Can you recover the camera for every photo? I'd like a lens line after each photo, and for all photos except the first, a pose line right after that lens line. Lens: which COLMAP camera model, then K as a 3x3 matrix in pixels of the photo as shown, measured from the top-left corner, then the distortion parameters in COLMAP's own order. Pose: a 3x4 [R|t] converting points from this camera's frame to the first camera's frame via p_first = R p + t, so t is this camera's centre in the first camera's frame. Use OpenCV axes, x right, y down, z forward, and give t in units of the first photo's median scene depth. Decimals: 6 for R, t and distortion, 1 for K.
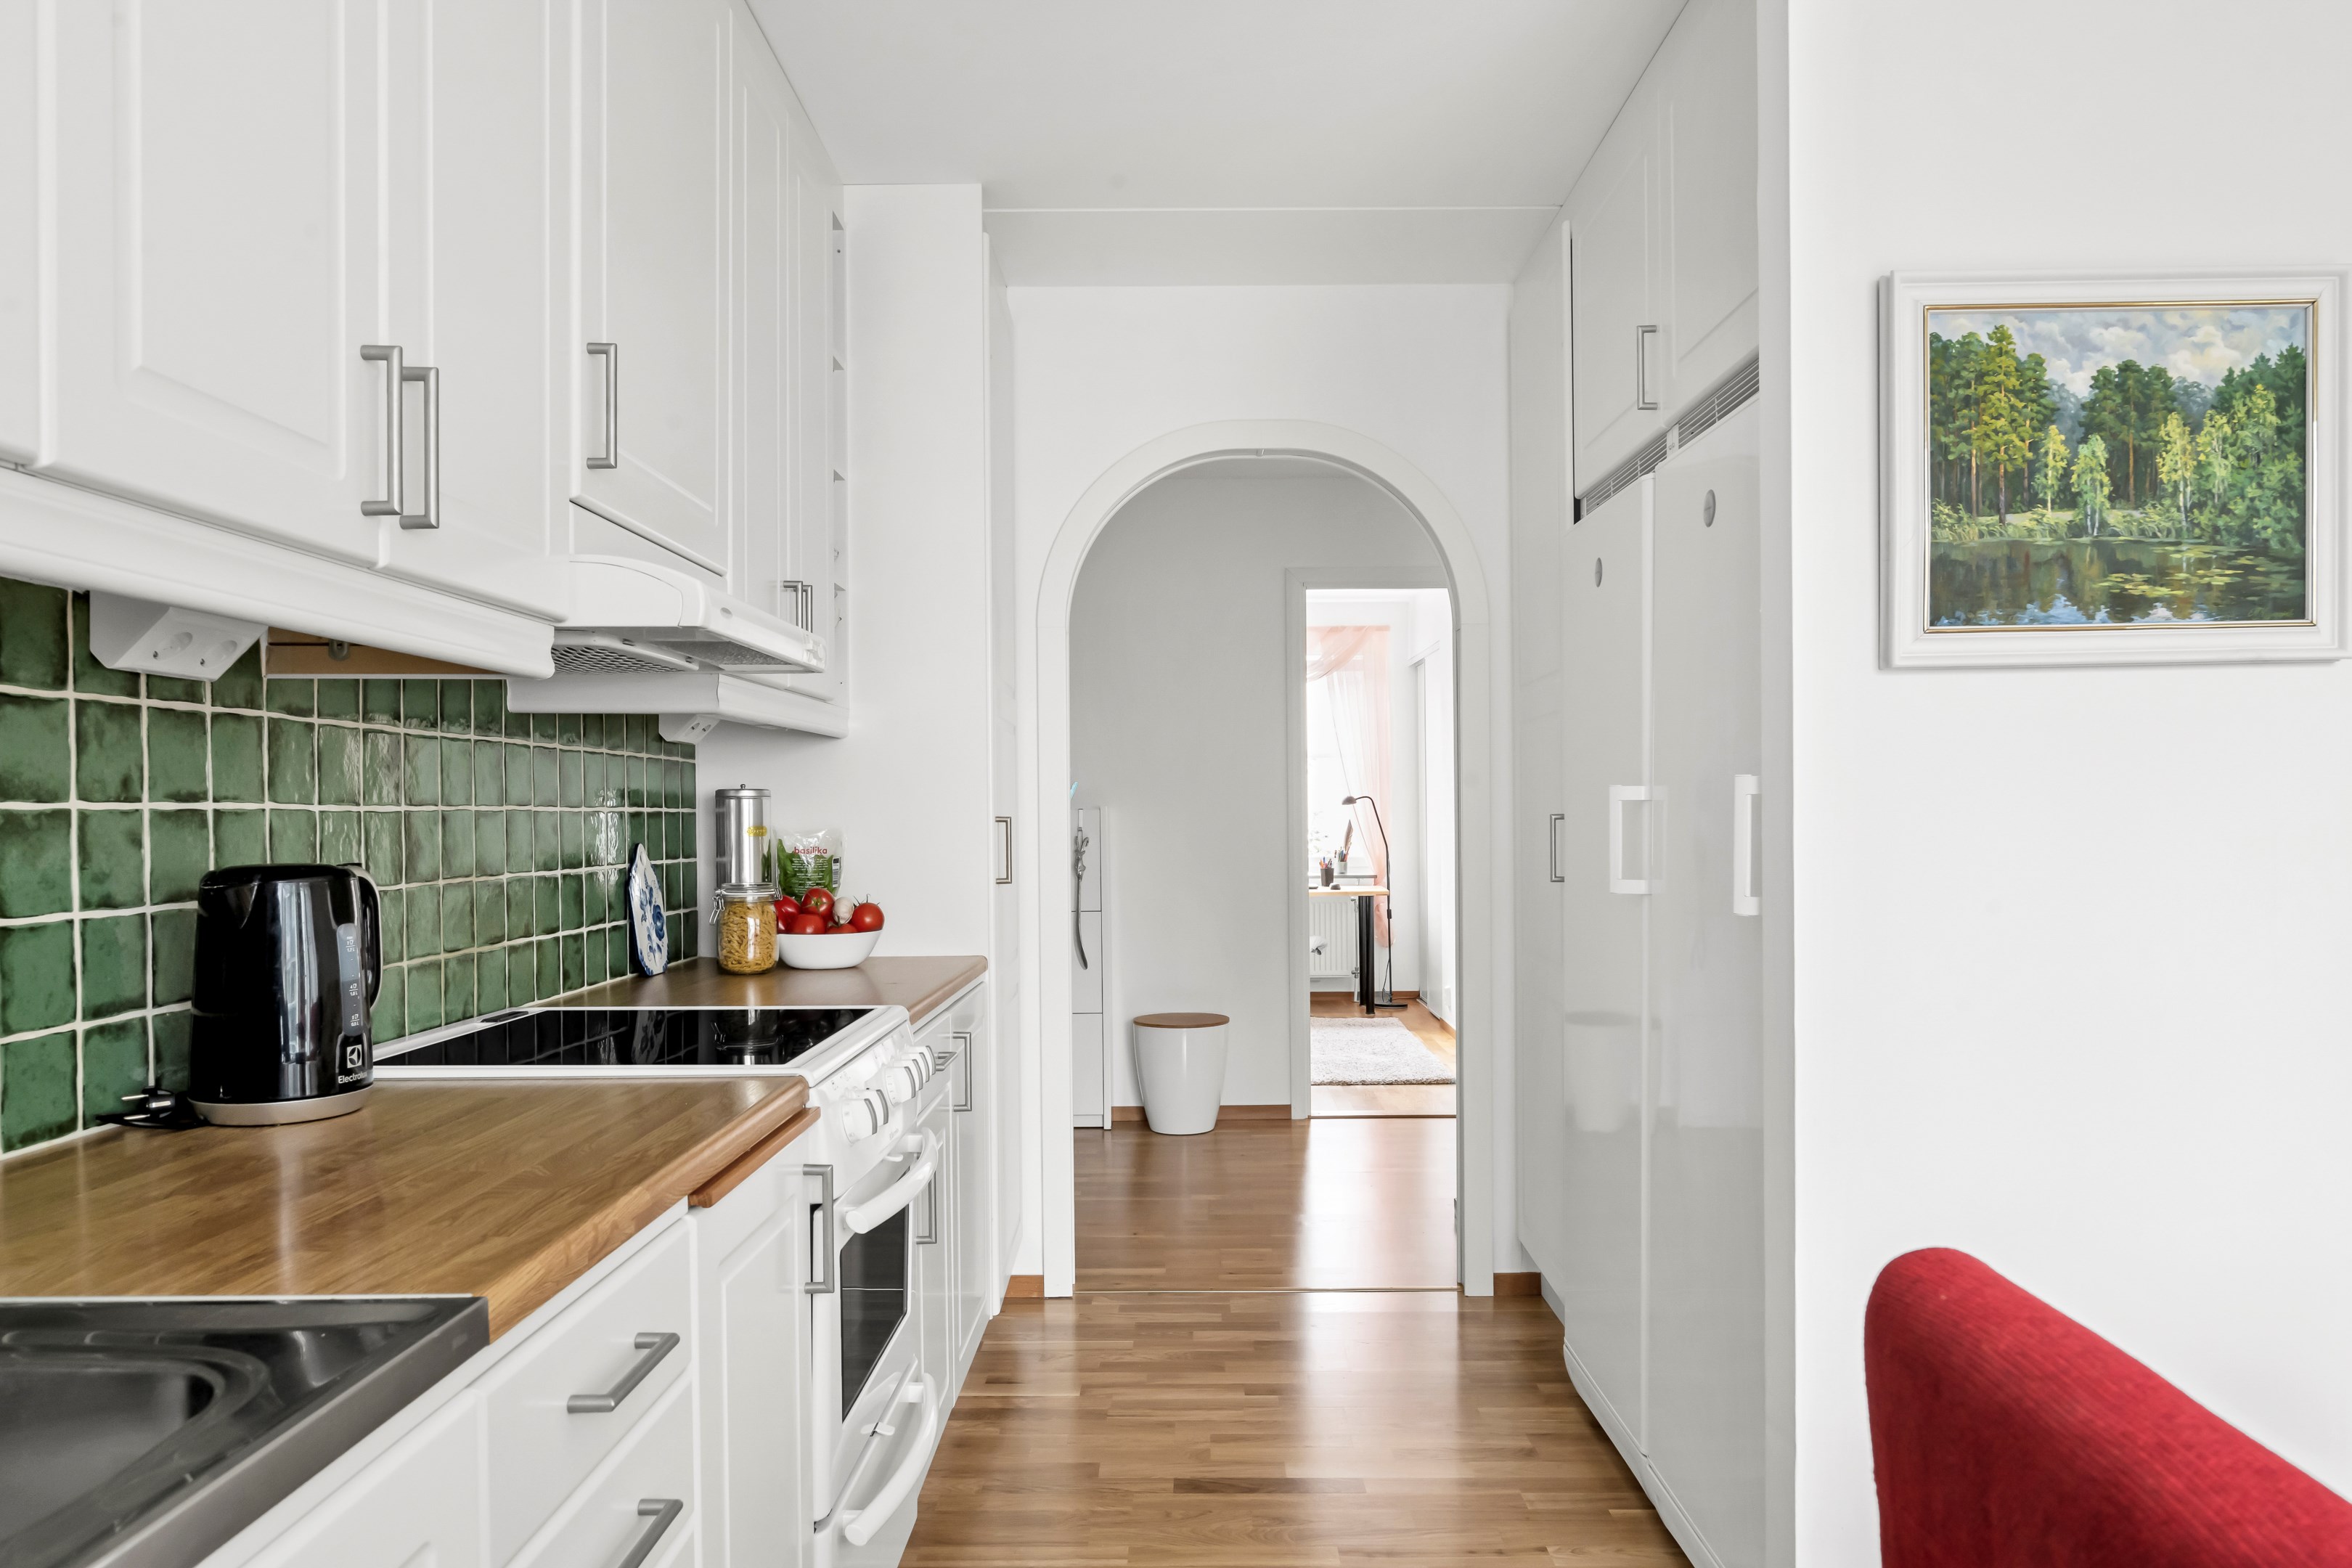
lens RADIAL K [[1584.8, 0, 1175.3], [0, 1584.8, 805.0], [0, 0, 1]] dist [-0.004824, 0.002848]
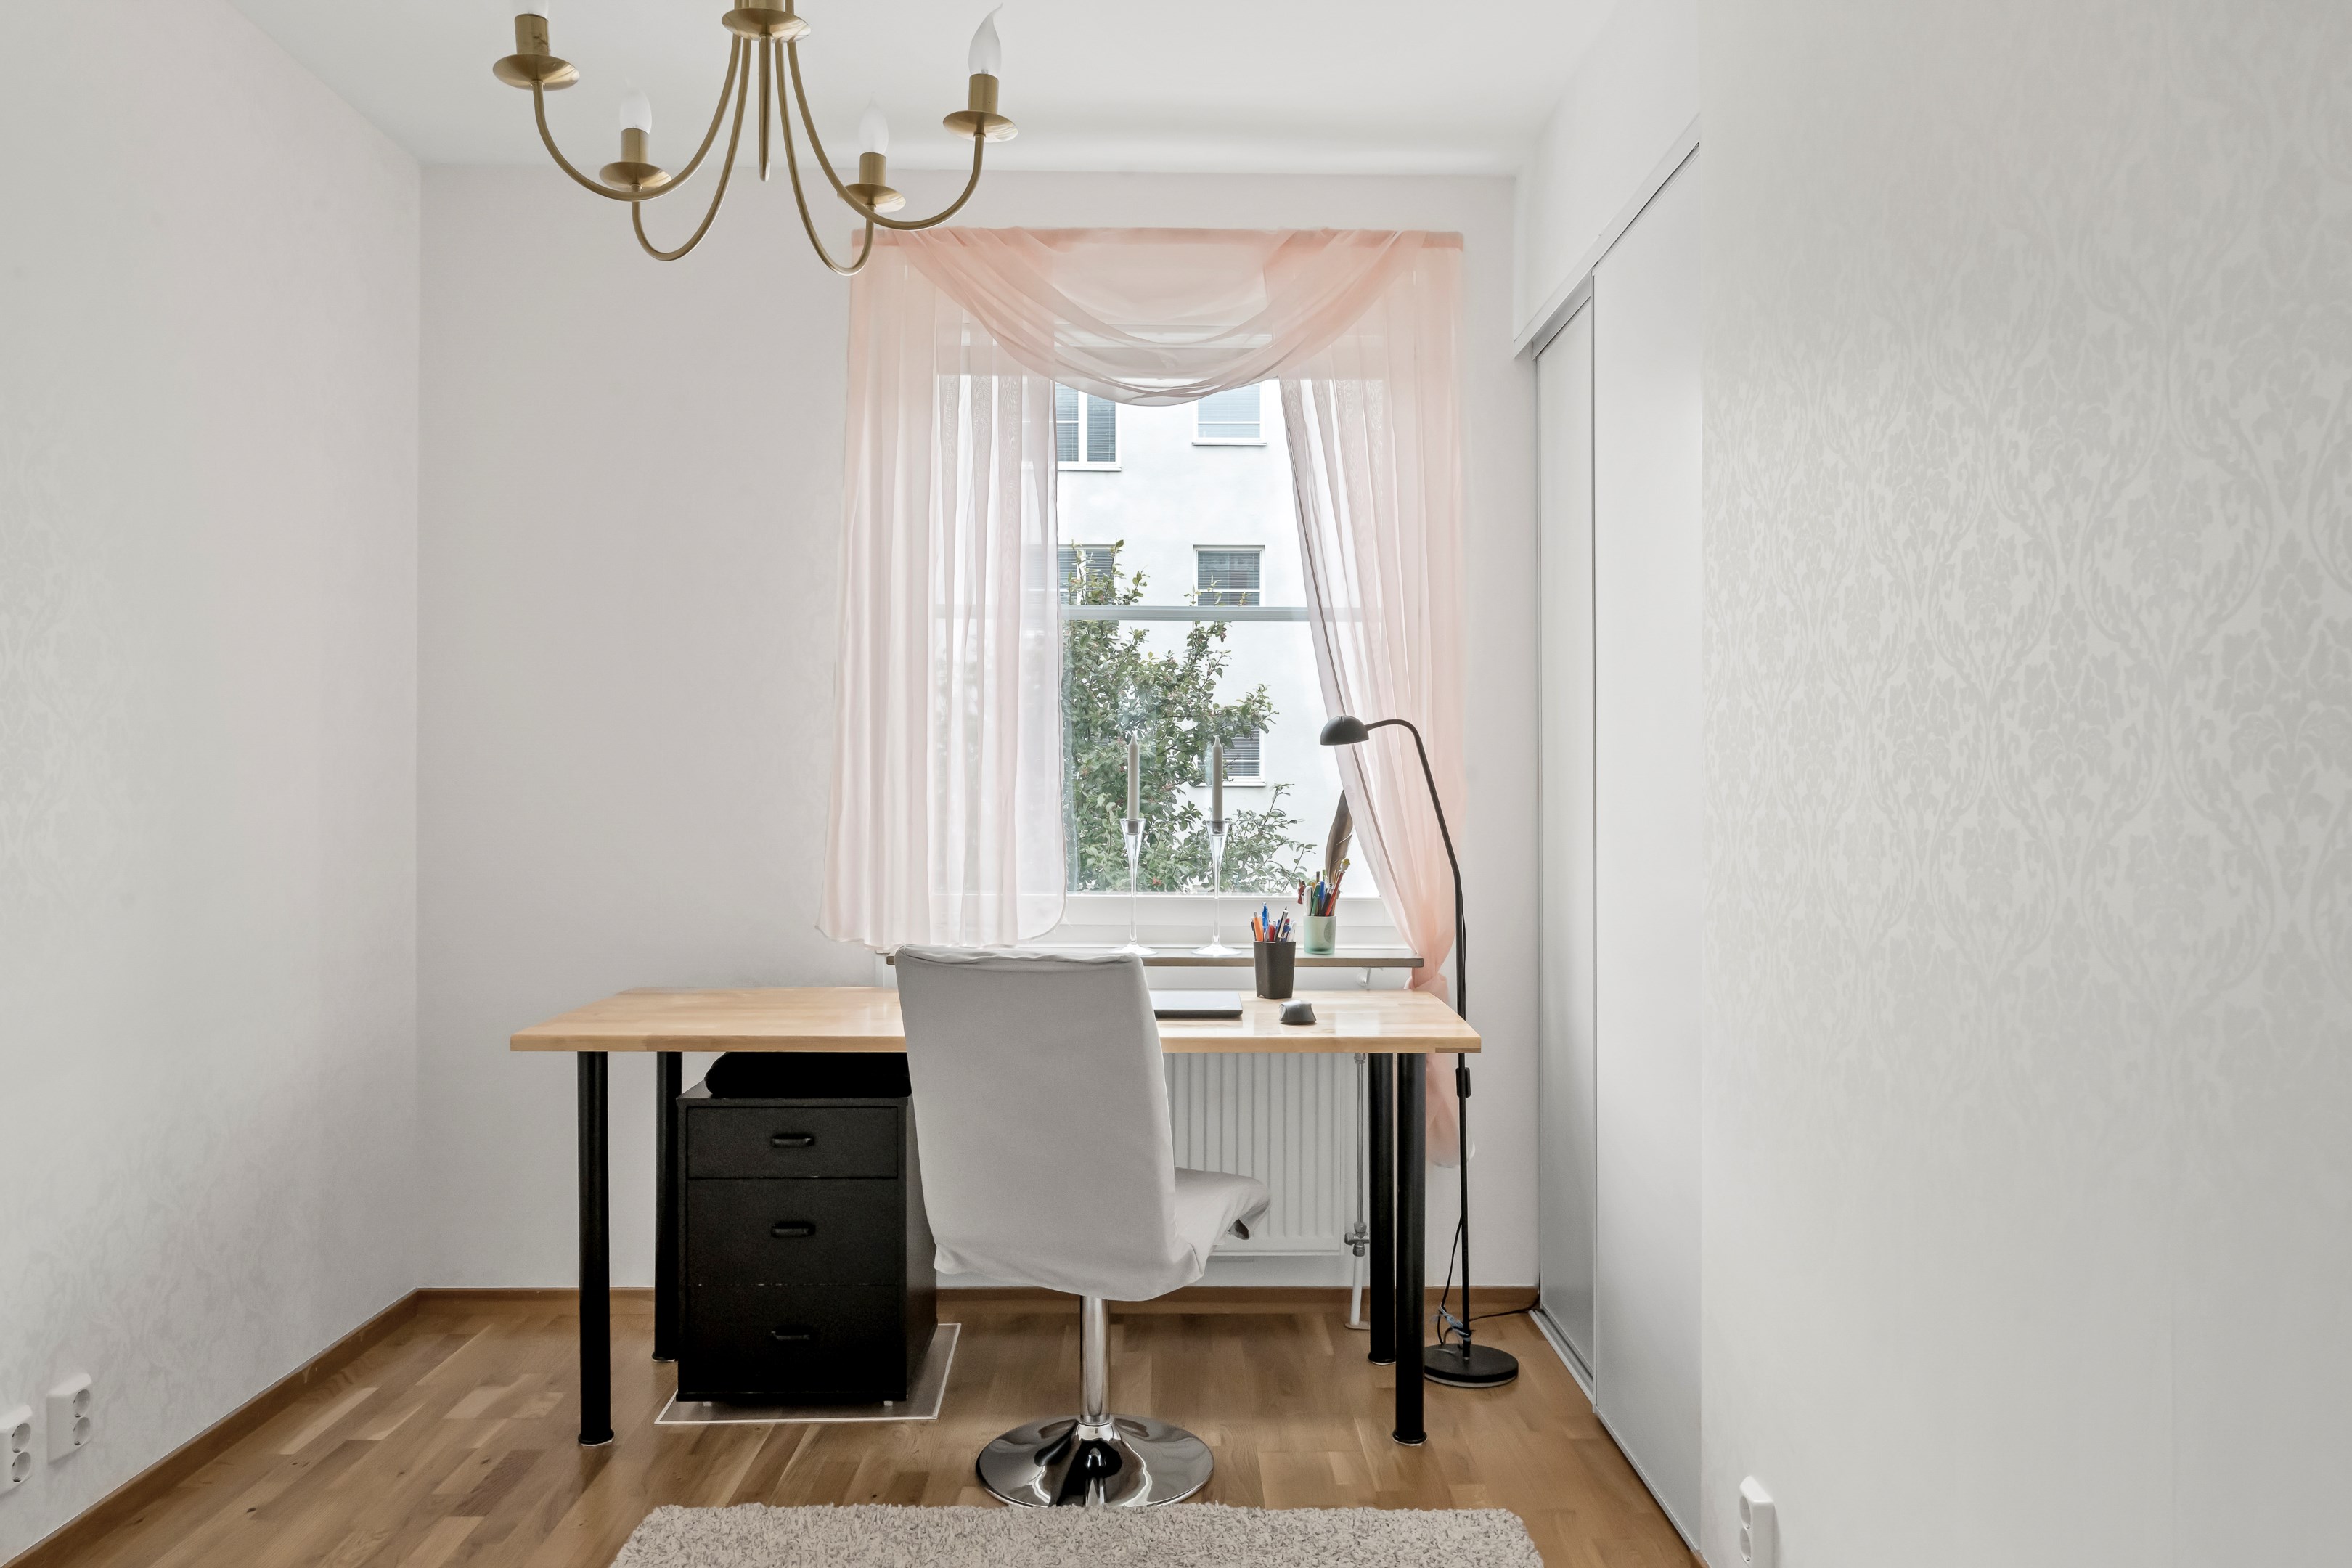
lens RADIAL K [[1584.8, 0, 1179.1], [0, 1584.8, 775.3], [0, 0, 1]] dist [-0.004824, 0.002848]
pose [[0.999938, 0.005099, 0.009891, 0.072777], [-0.005276, 0.999824, 0.017977, -0.000112], [-0.009798, -0.018028, 0.999789, 0.672922]]
